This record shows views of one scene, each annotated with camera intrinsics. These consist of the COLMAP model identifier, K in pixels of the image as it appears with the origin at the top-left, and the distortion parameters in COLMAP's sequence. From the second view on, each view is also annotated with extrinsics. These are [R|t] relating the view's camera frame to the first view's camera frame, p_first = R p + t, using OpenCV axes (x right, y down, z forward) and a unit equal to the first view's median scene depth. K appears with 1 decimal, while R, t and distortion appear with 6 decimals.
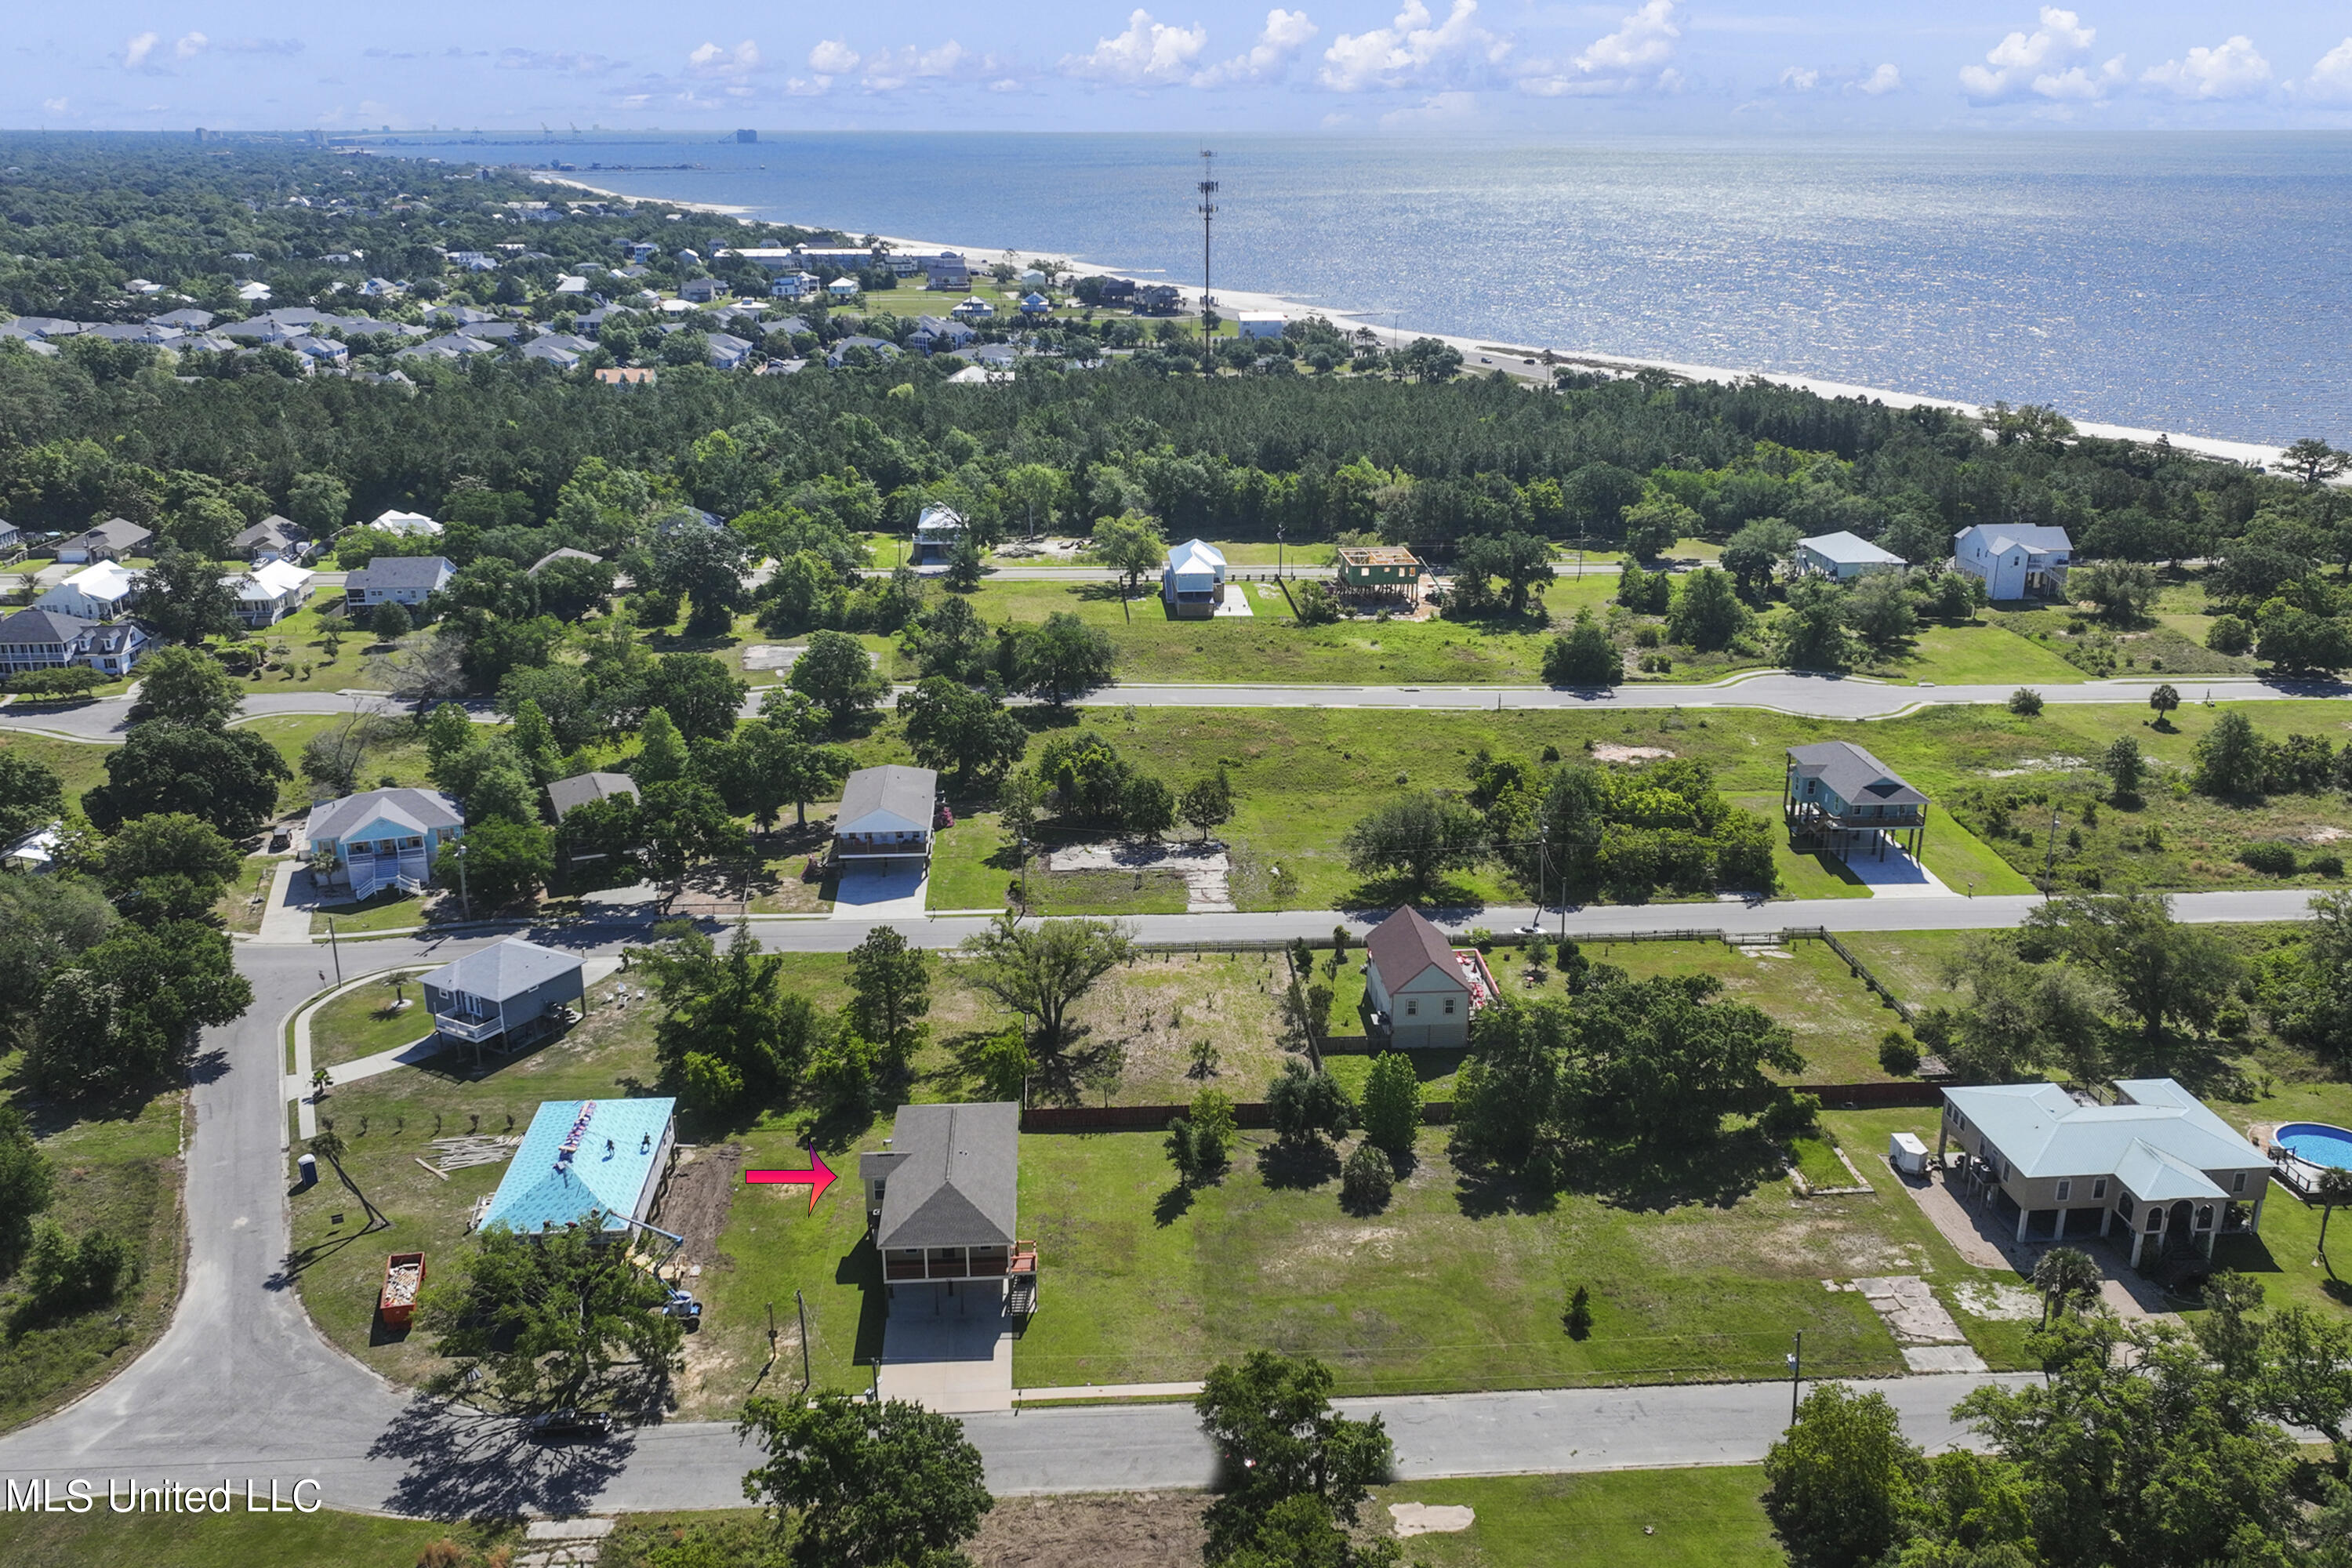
lens RADIAL K [[1942.6, 0, 1176.0], [0, 1942.6, 784.0], [0, 0, 1]] dist [-0.000449, 0.002063]
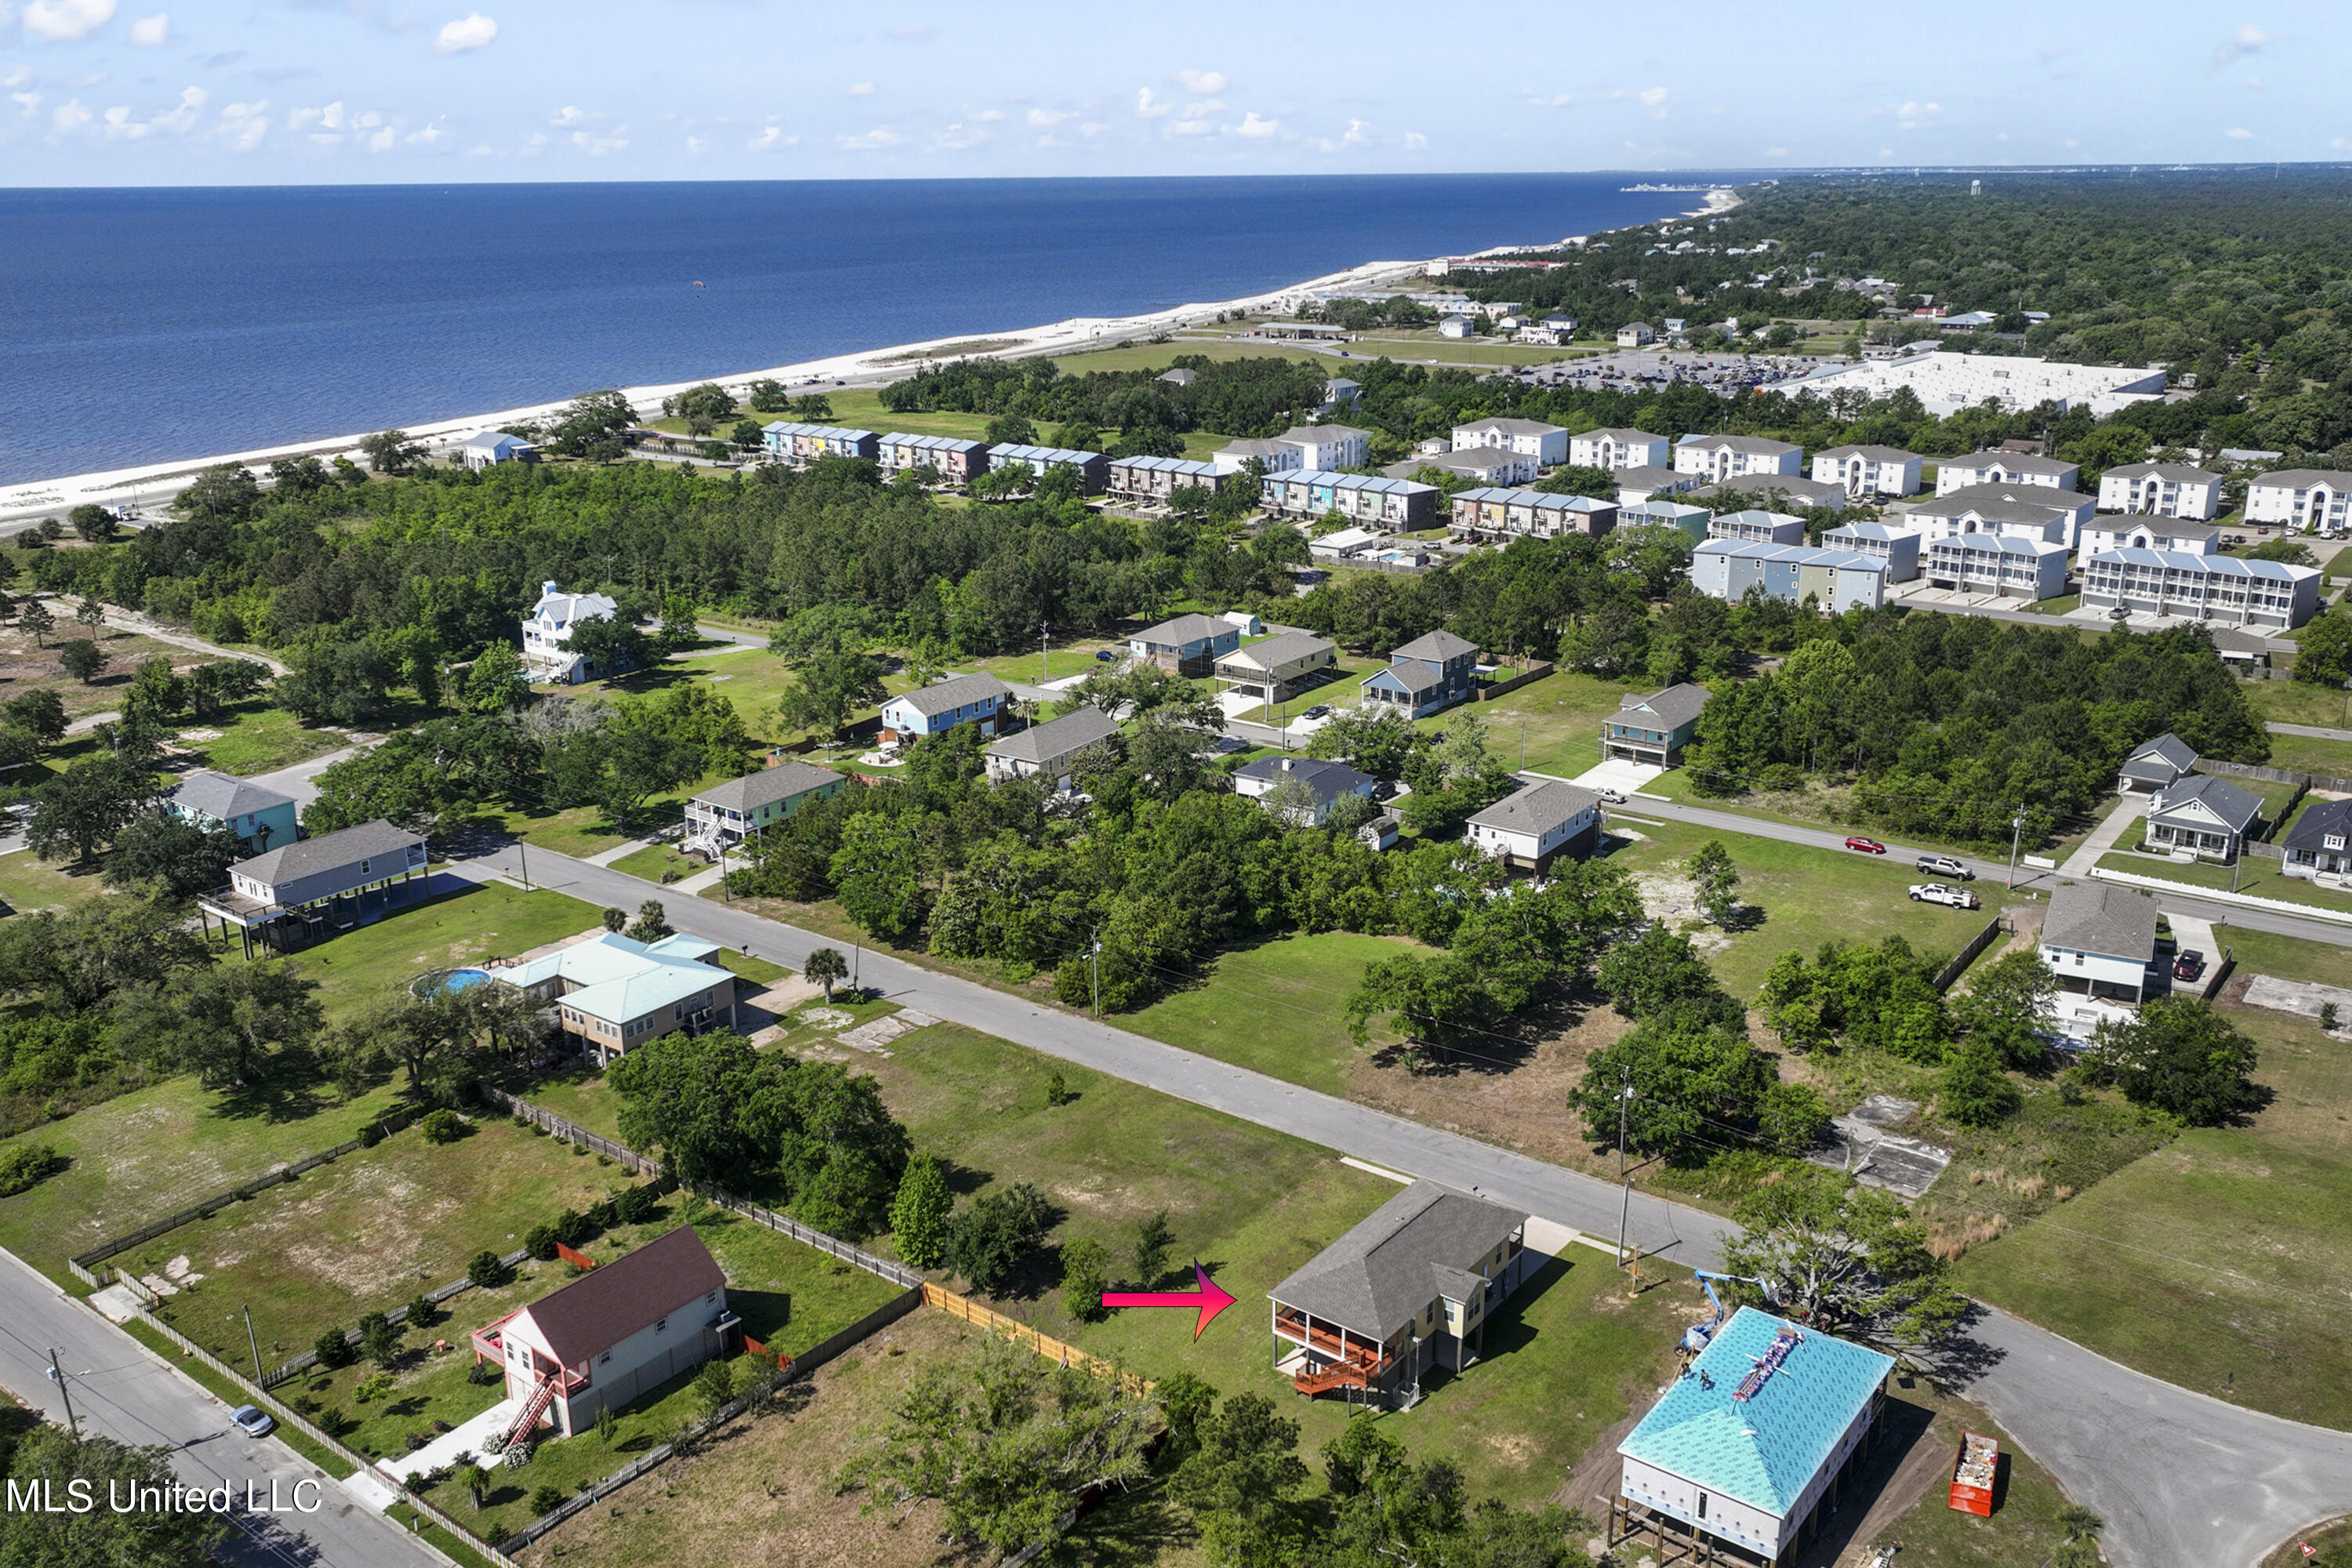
lens RADIAL K [[1967.5, 0, 1176.0], [0, 1967.5, 784.0], [0, 0, 1]] dist [-0.000369, -0.005100]
pose [[-0.748884, -0.191949, 0.634293, -0.575369], [0.220492, 0.830432, 0.511630, -0.494511], [-0.624944, 0.523008, -0.579575, 1.438027]]
